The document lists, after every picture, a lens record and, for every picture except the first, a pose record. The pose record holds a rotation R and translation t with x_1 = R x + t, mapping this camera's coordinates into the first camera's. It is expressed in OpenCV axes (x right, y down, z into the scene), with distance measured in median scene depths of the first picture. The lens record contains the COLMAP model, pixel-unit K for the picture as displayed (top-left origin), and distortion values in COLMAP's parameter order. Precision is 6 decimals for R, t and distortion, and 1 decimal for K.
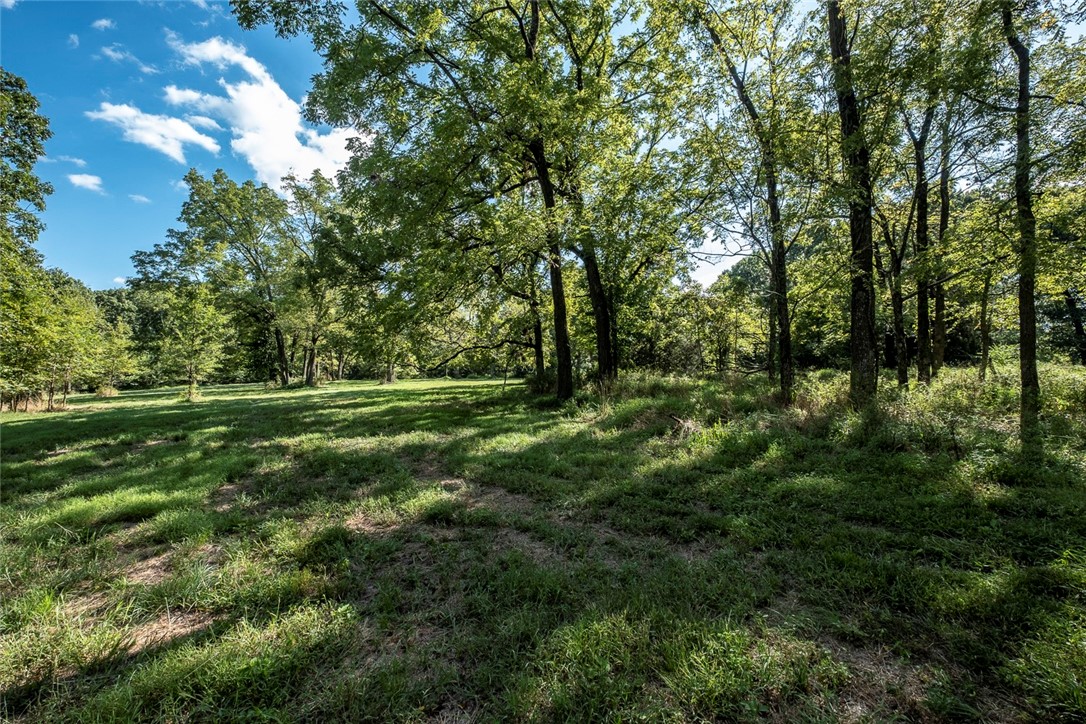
lens RADIAL K [[468.0, 0, 543.8], [0, 468.0, 362.6], [0, 0, 1]] dist [0.001298, 0.000132]
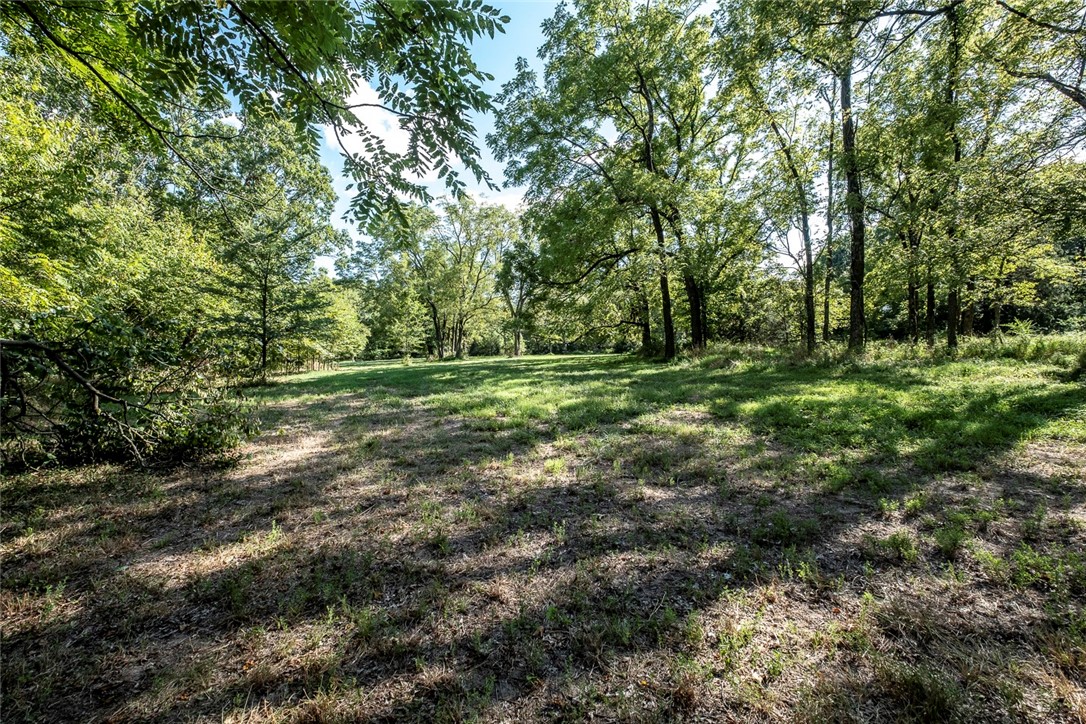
lens RADIAL K [[468.0, 0, 541.6], [0, 468.0, 359.9], [0, 0, 1]] dist [0.001298, 0.000132]
pose [[0.980314, -0.001724, -0.197436, -0.035843], [0.009585, 0.999198, 0.038870, 0.008958], [0.197211, -0.039997, 0.979545, -0.343272]]
